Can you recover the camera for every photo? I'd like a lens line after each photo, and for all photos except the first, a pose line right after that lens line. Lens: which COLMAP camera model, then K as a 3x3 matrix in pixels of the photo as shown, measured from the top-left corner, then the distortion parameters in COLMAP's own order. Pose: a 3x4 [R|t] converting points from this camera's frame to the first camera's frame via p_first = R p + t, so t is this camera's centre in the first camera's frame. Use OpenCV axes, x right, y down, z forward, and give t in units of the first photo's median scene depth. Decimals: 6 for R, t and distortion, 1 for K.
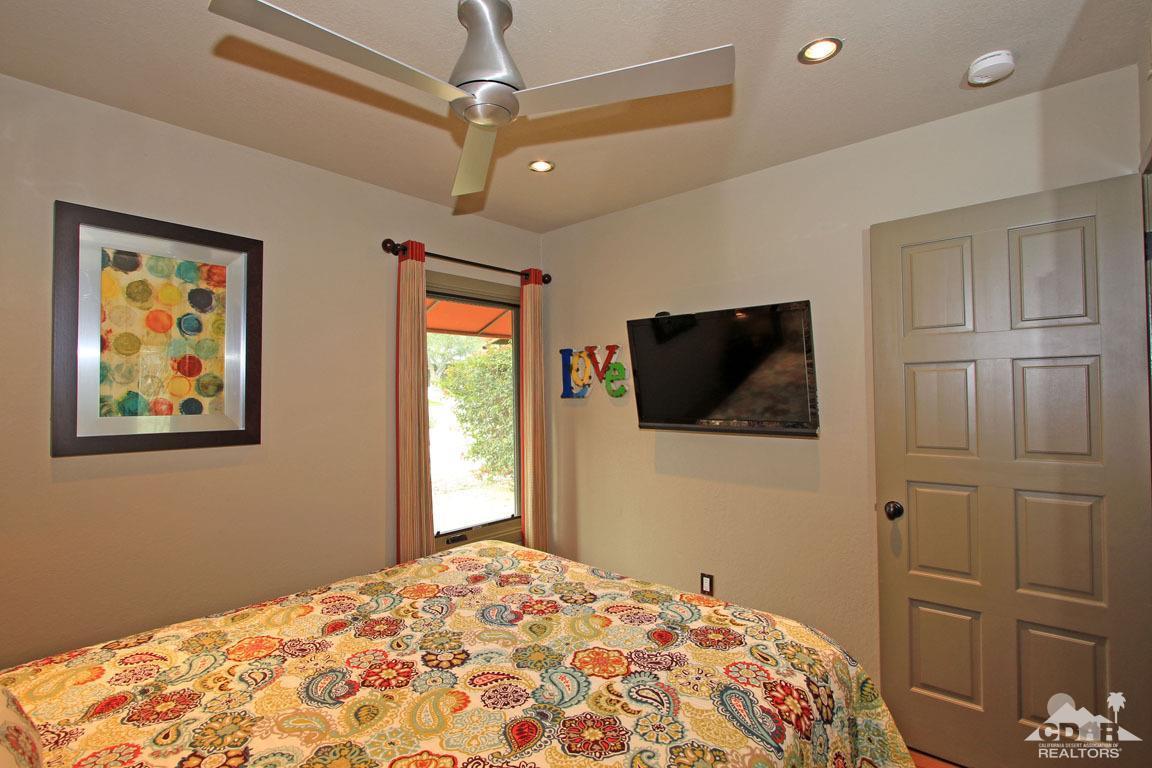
lens RADIAL K [[537.7, 0, 565.8], [0, 537.7, 383.3], [0, 0, 1]] dist [-0.019056, 0.002404]
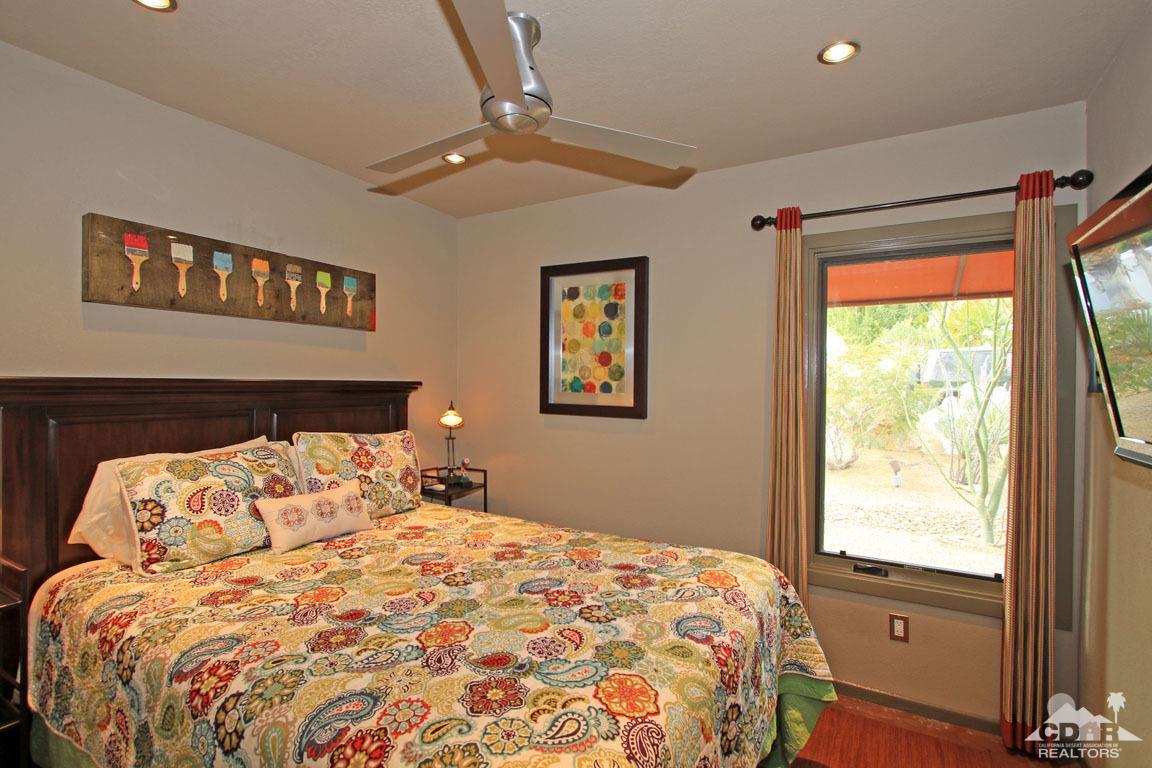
lens RADIAL K [[537.7, 0, 565.4], [0, 537.7, 382.8], [0, 0, 1]] dist [-0.019056, 0.002404]
pose [[0.195575, 0.010949, -0.980628, 0.721633], [0.005143, 0.999912, 0.012190, 0.014302], [0.980675, -0.007427, 0.195502, 0.659688]]
